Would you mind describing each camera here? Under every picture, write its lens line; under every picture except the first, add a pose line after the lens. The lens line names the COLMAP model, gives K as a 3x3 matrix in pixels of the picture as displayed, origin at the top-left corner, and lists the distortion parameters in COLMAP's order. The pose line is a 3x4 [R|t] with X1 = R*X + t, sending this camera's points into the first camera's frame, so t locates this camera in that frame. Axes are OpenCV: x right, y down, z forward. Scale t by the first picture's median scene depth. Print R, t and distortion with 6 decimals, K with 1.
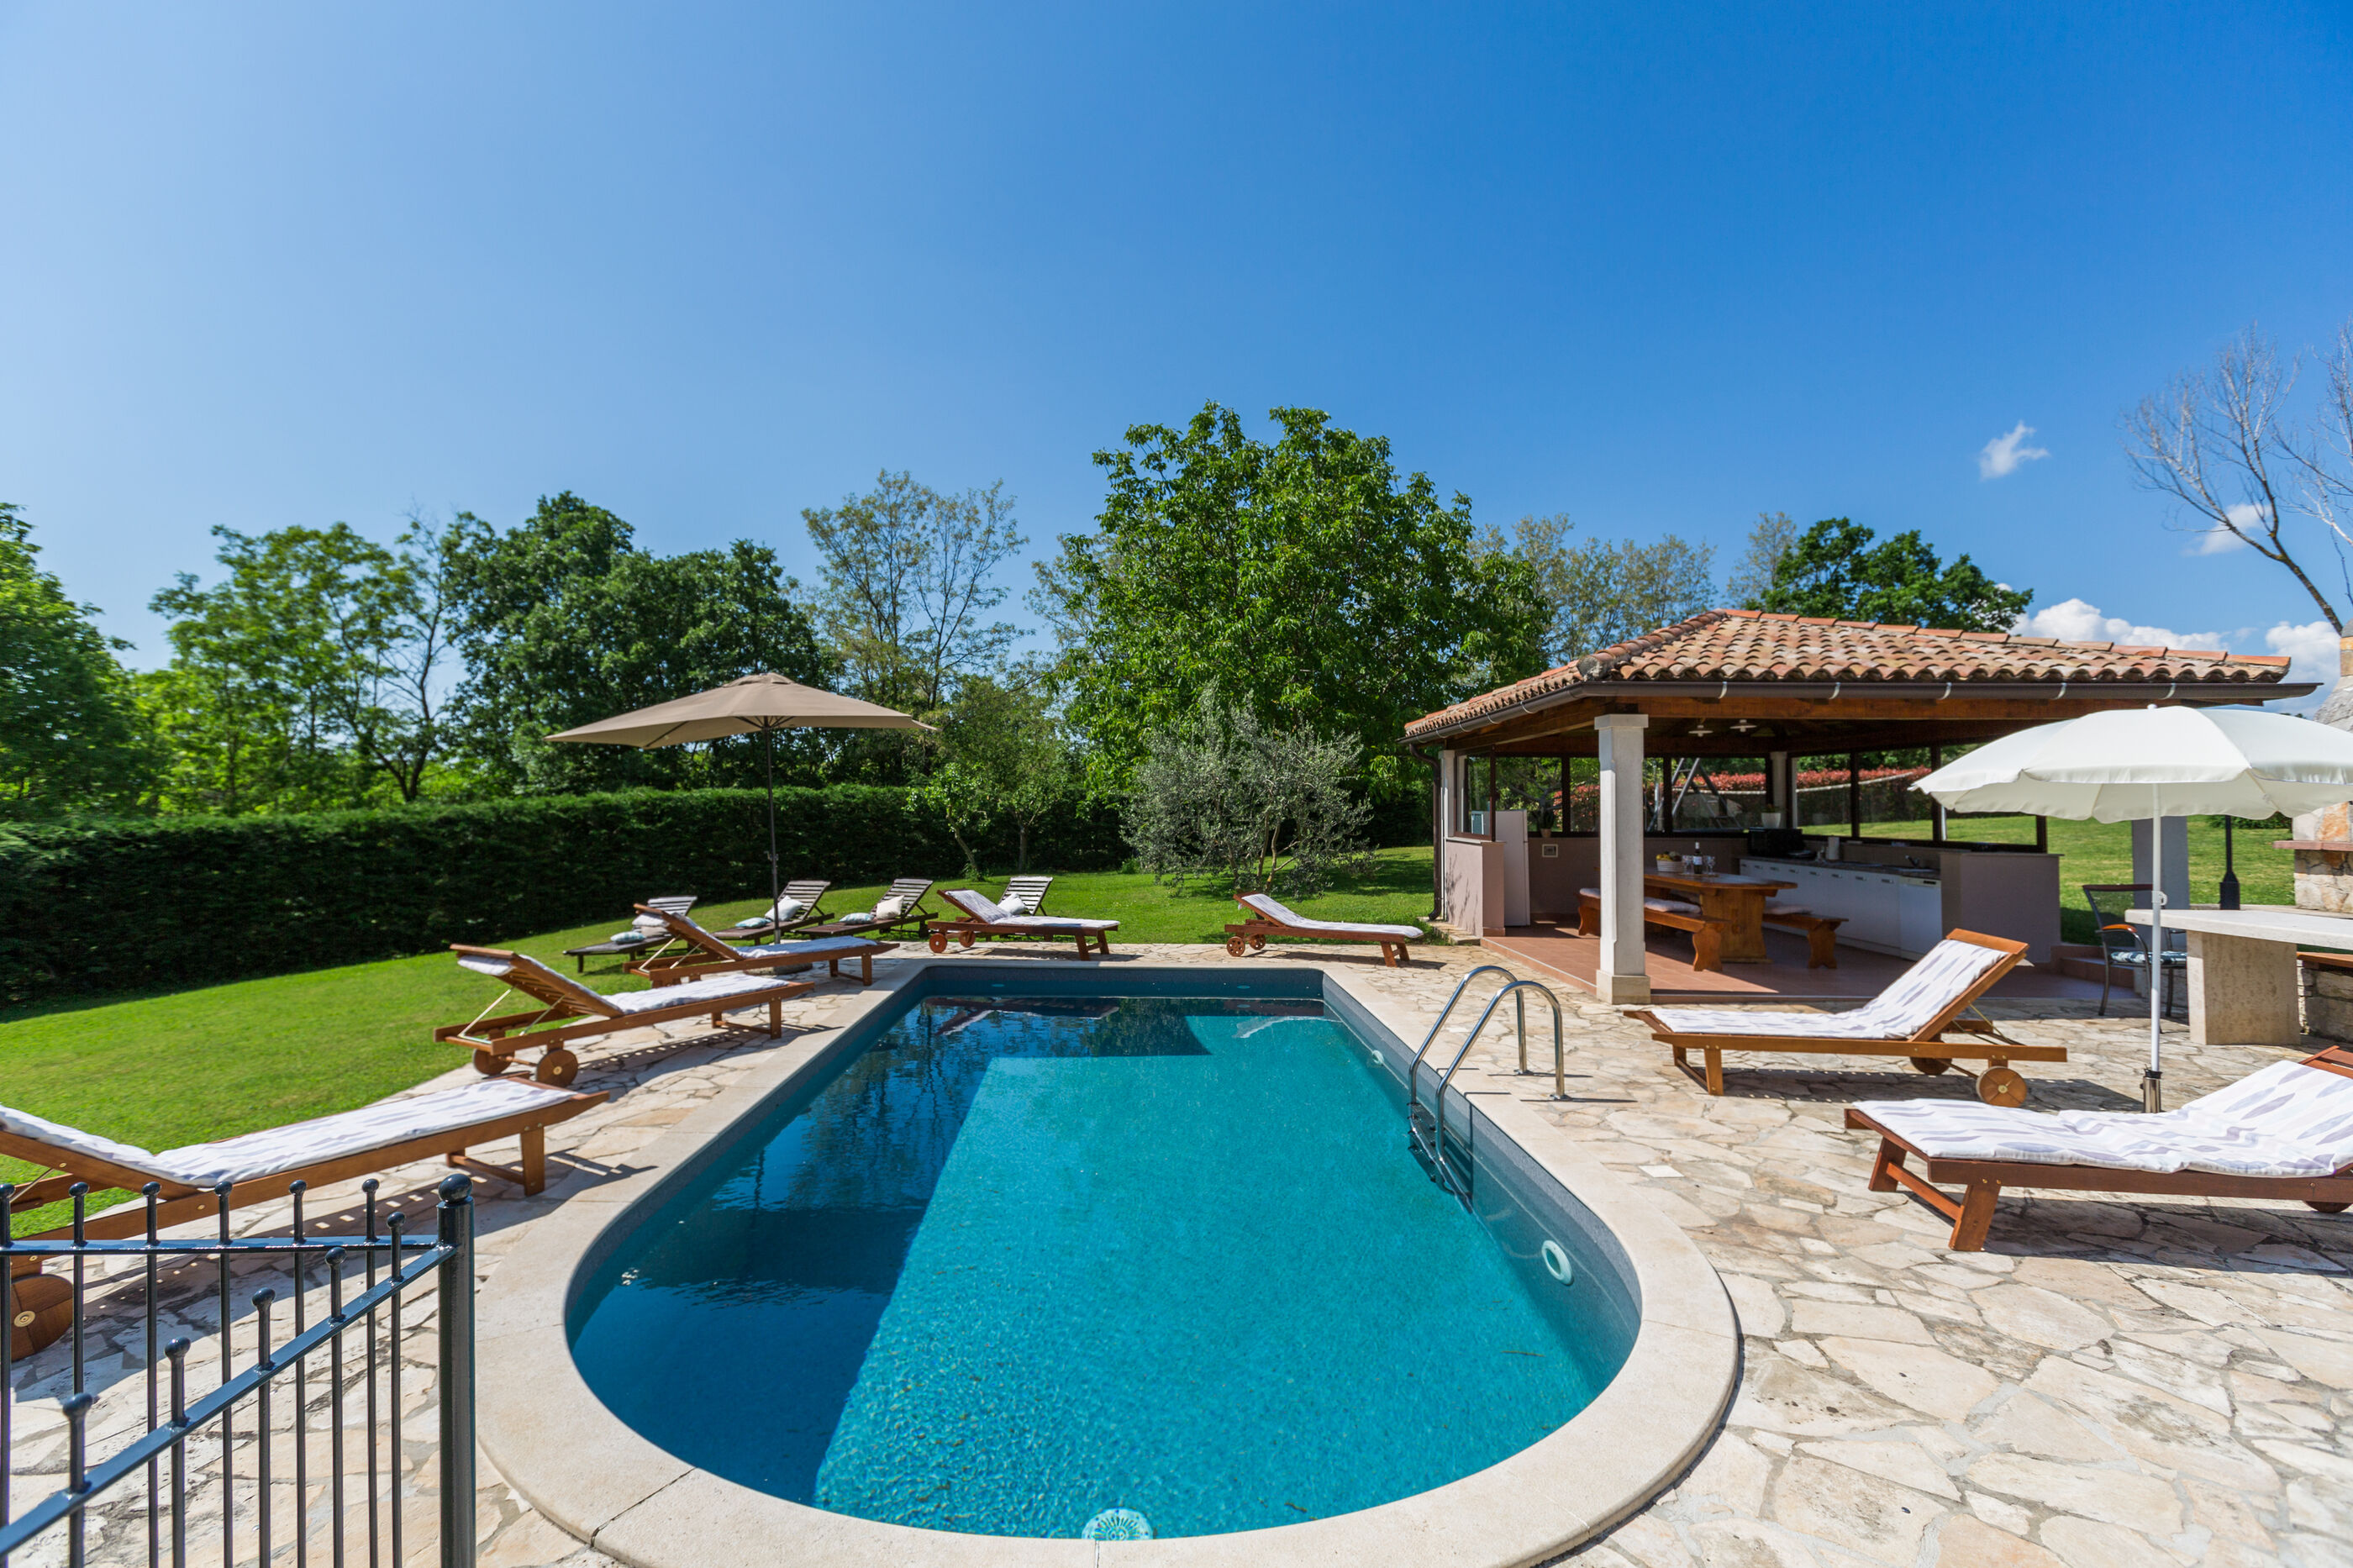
lens RADIAL K [[1033.6, 0, 1163.1], [0, 1033.6, 759.6], [0, 0, 1]] dist [-0.002154, 0.000308]
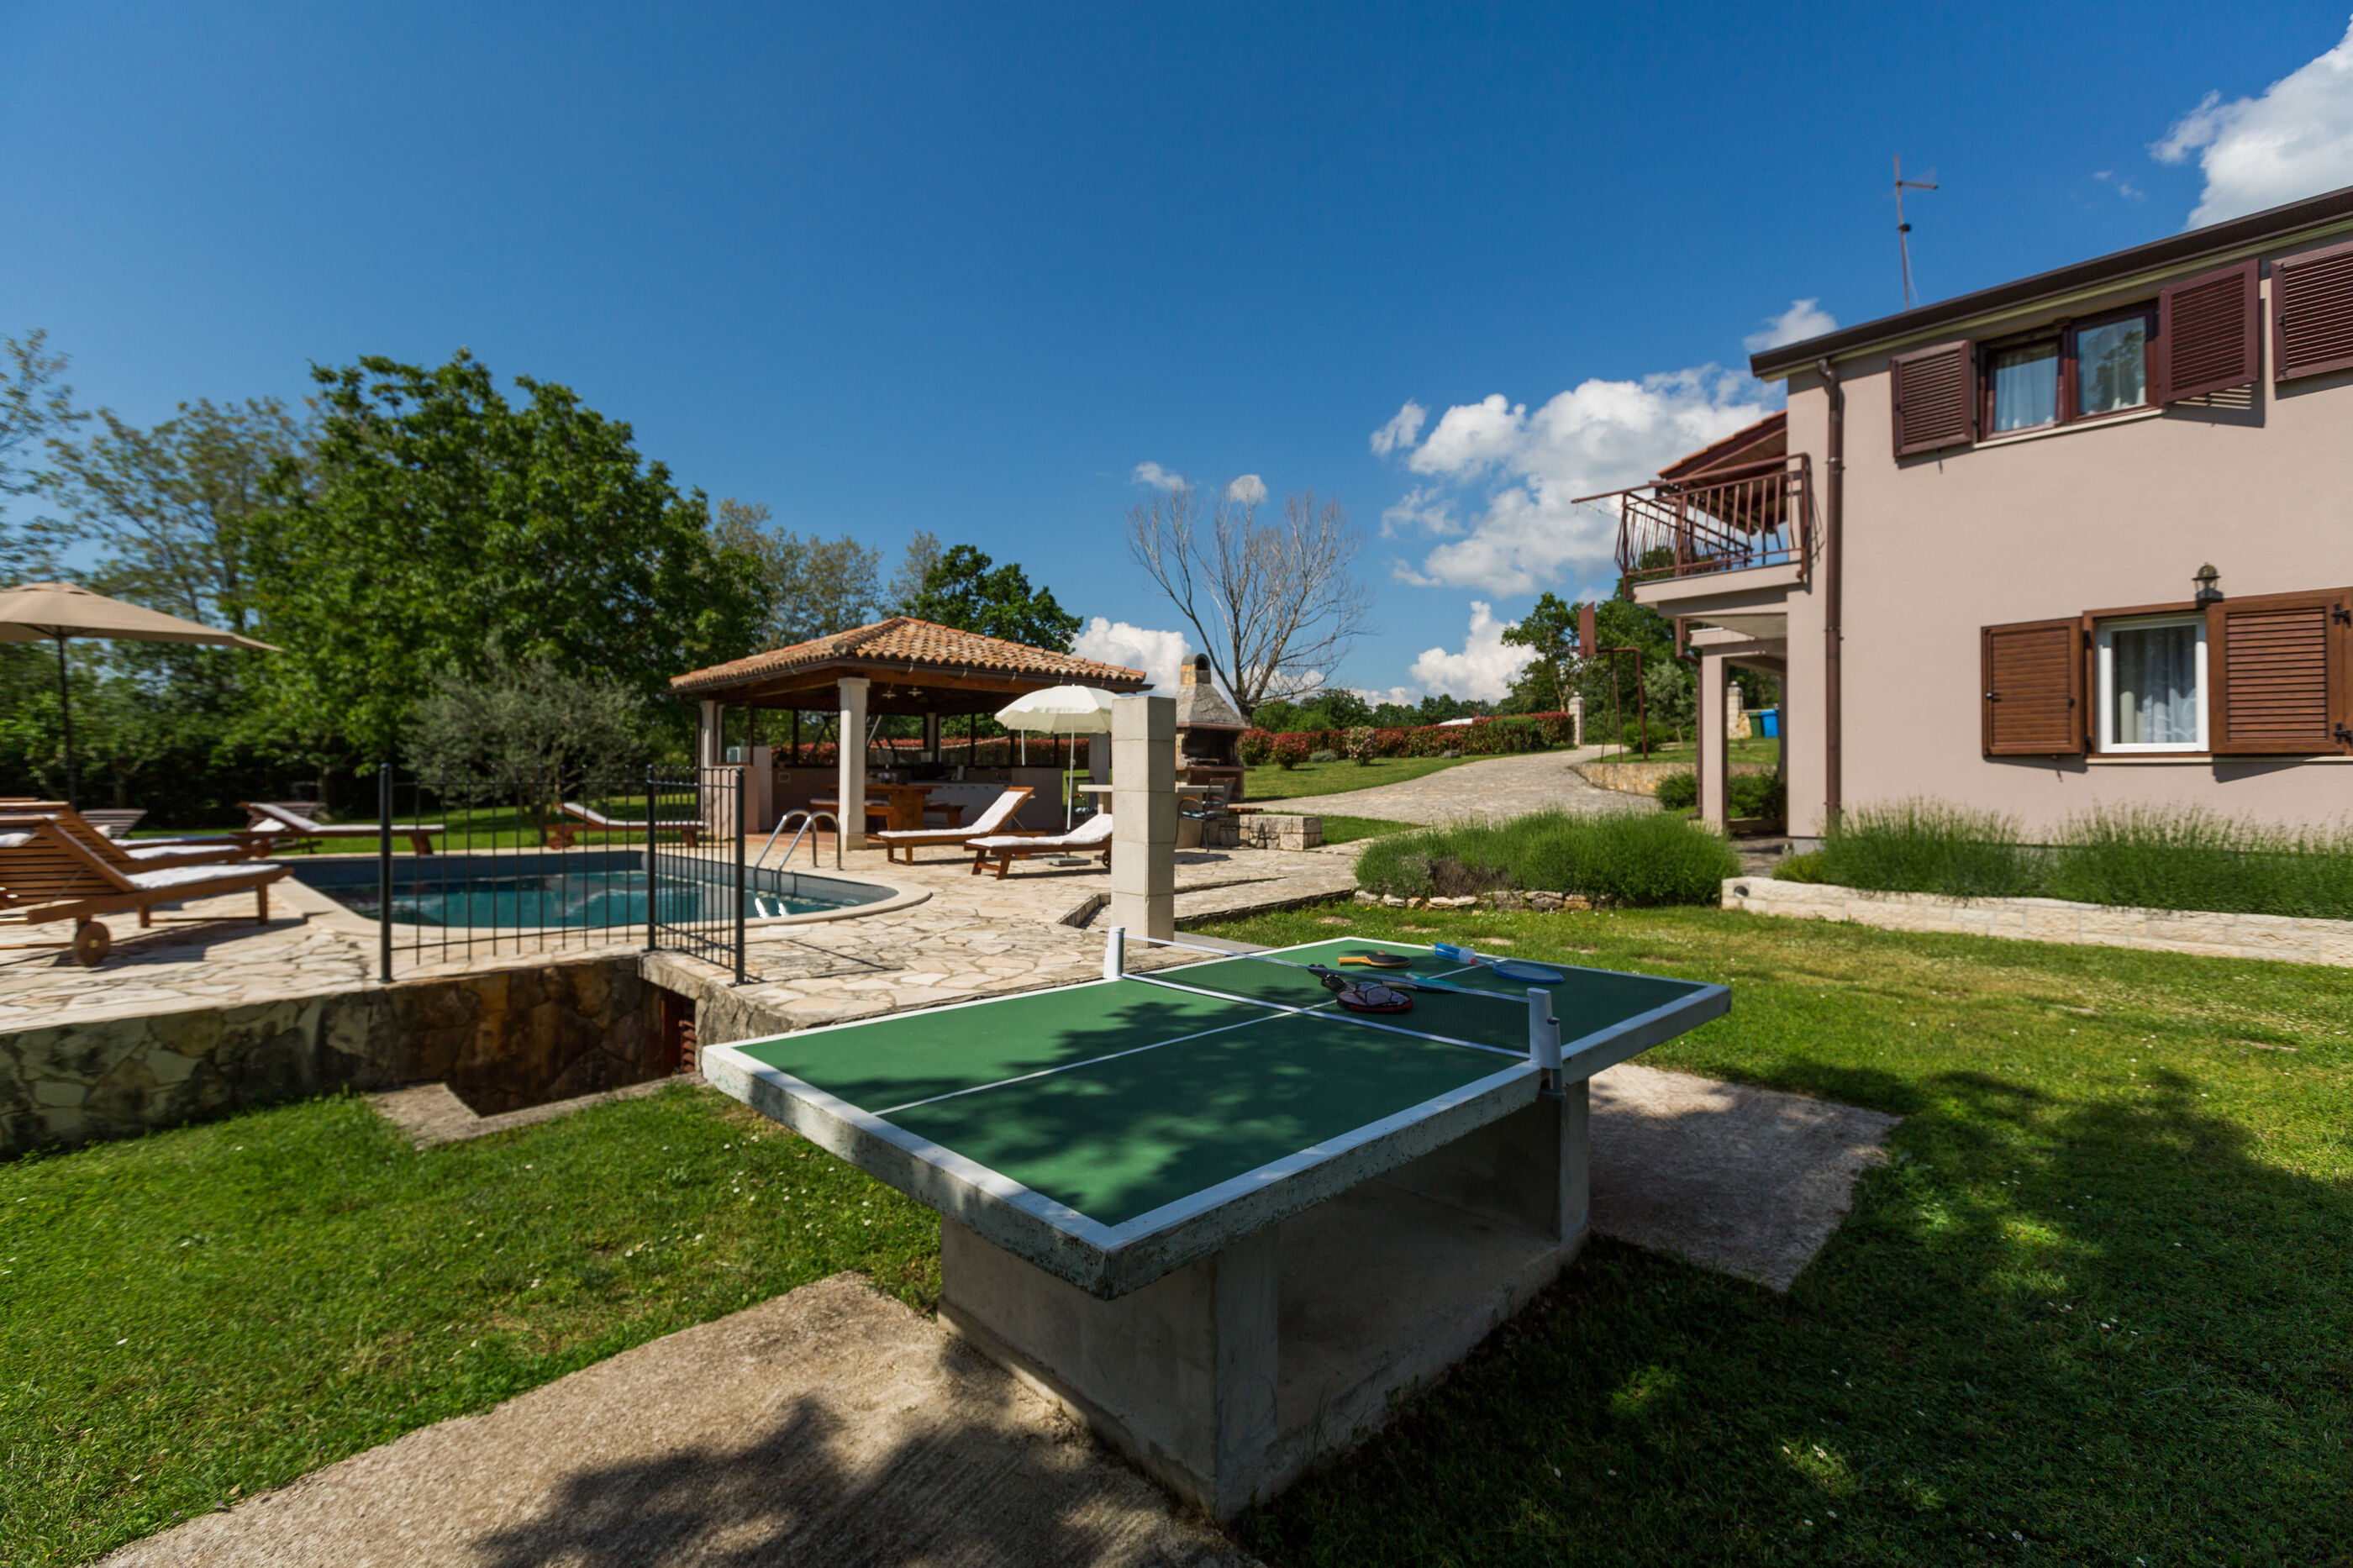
lens RADIAL K [[1033.6, 0, 1163.1], [0, 1033.6, 759.6], [0, 0, 1]] dist [-0.002154, 0.000308]
pose [[0.717933, 0.012326, 0.696003, -0.212796], [-0.030250, 0.999451, 0.013504, 0.029968], [-0.695455, -0.030749, 0.717912, -0.324931]]
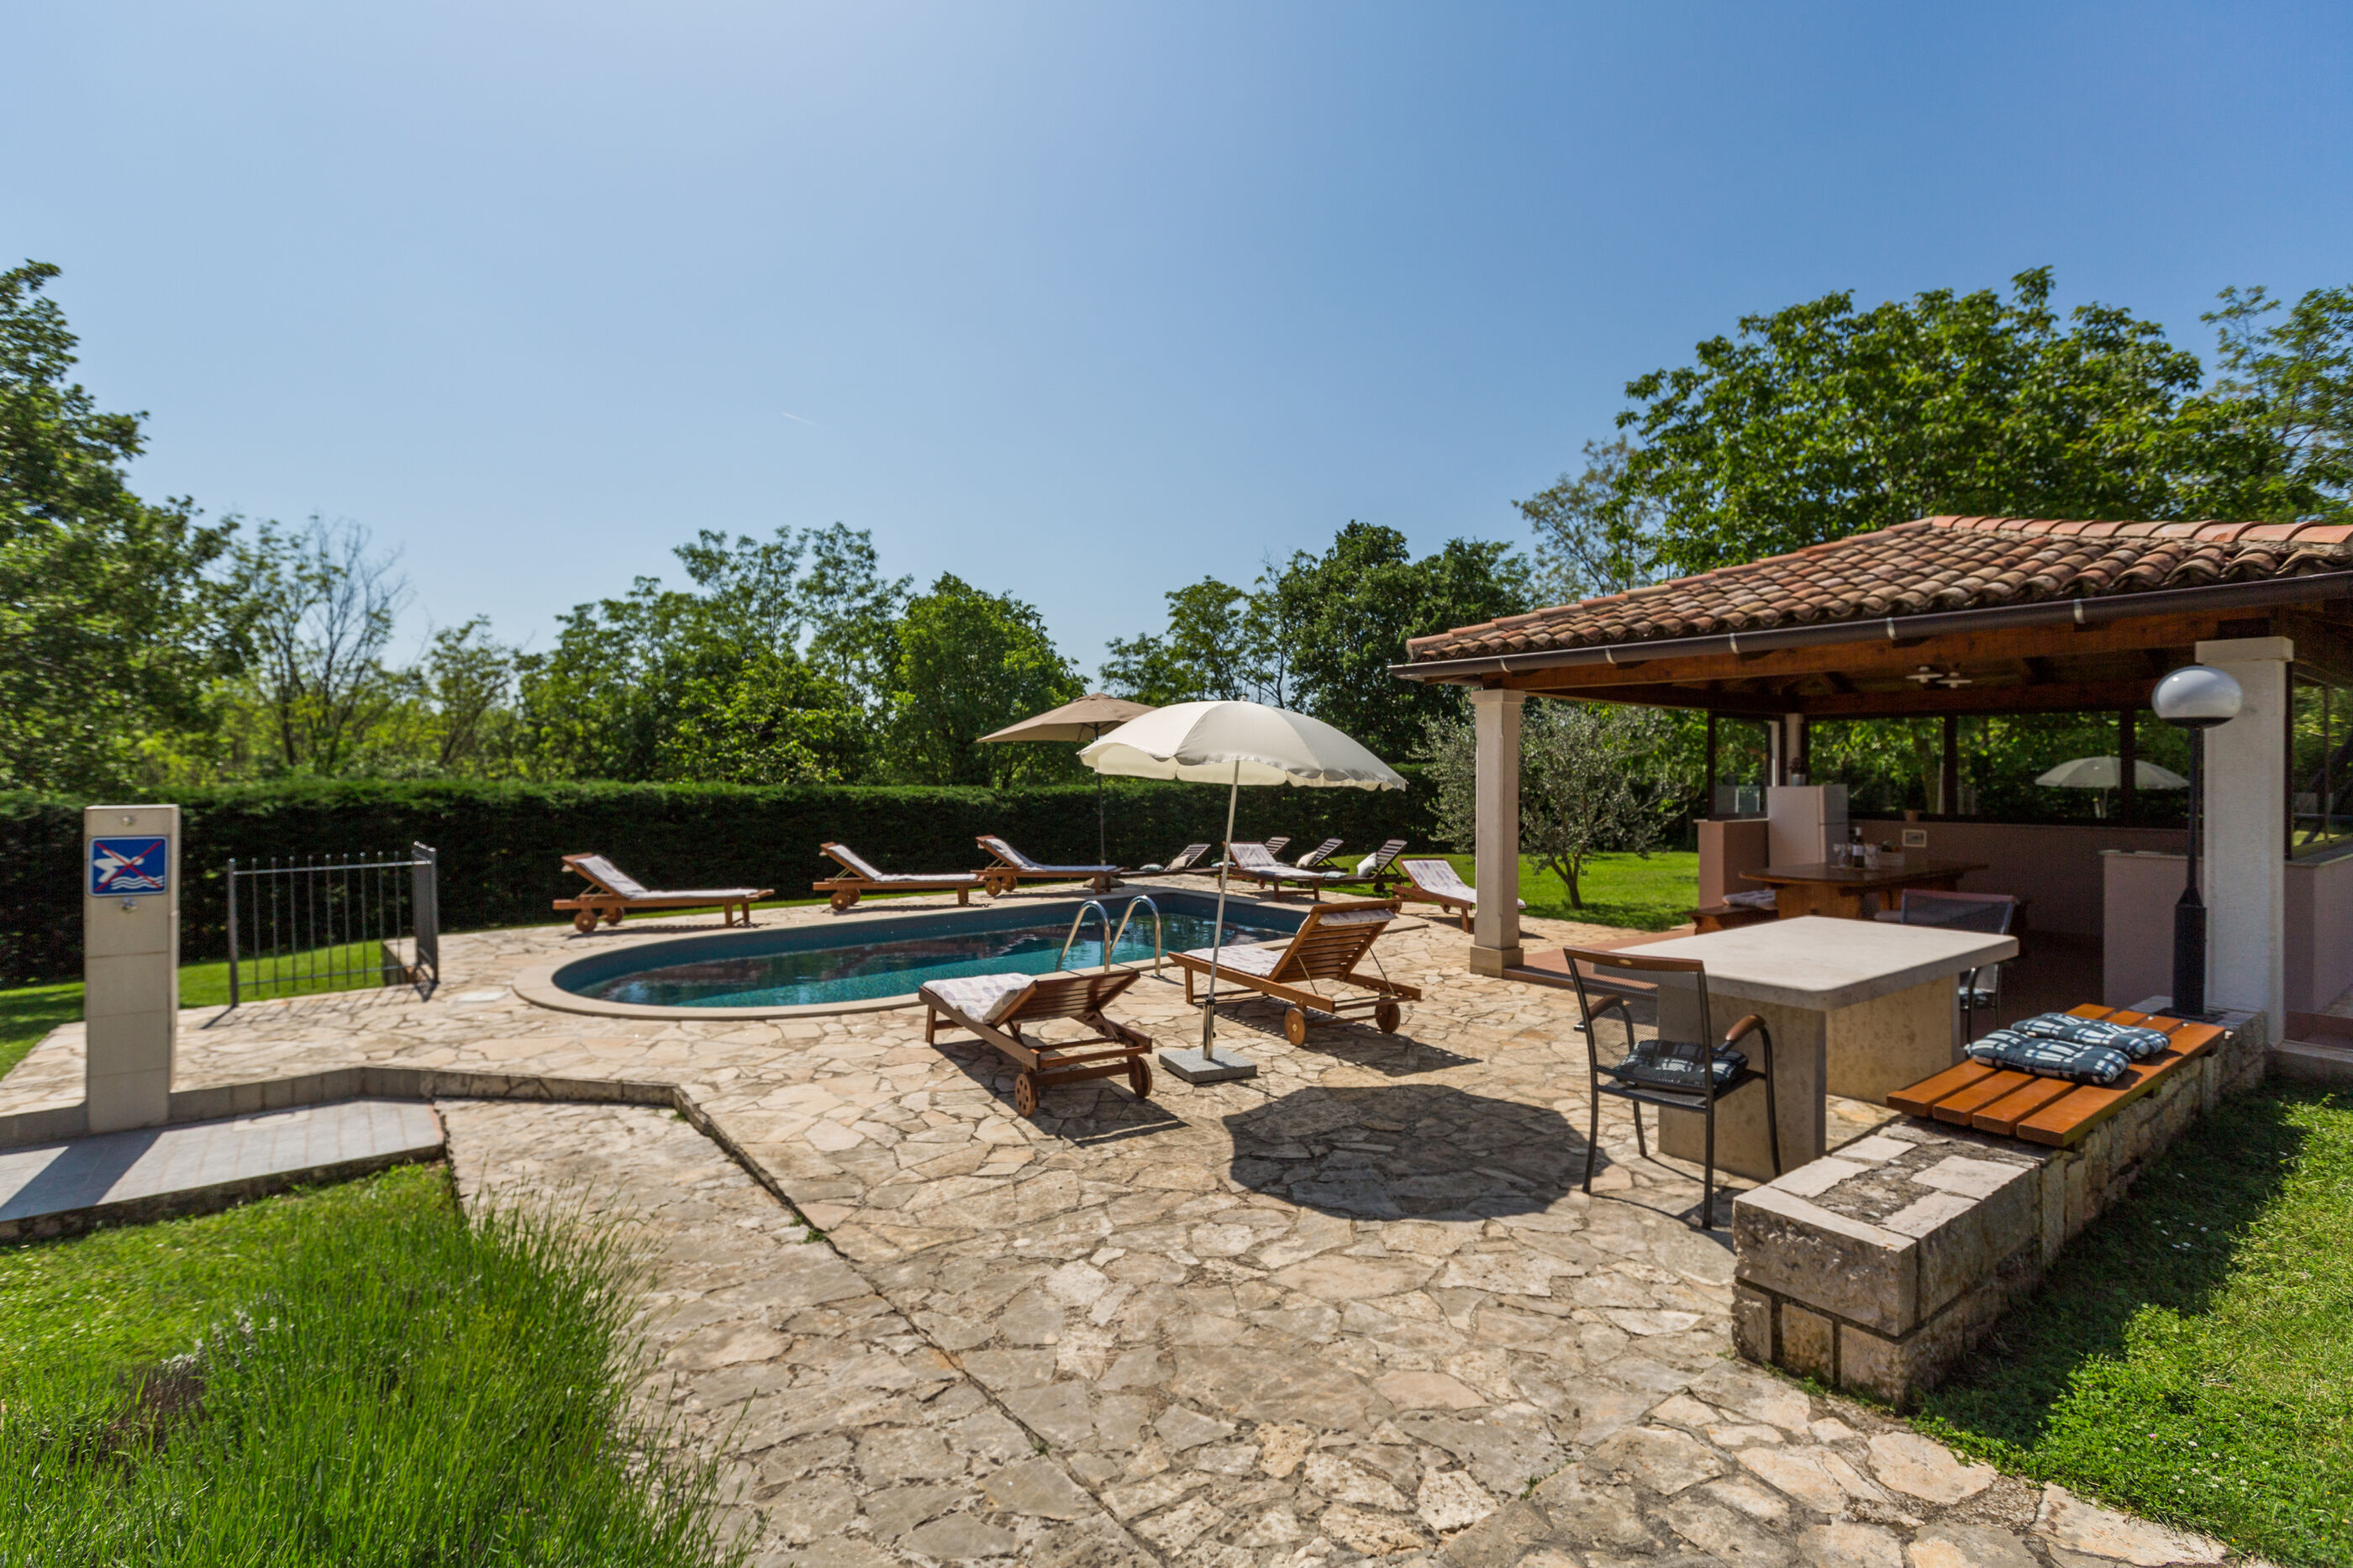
lens RADIAL K [[1057.8, 0, 1159.8], [0, 1057.8, 768.4], [0, 0, 1]] dist [-0.003450, -0.001008]
pose [[0.621200, -0.002838, -0.783647, 0.628113], [0.032192, 0.999242, 0.021900, 0.000582], [0.782990, -0.038831, 0.620820, 0.059474]]
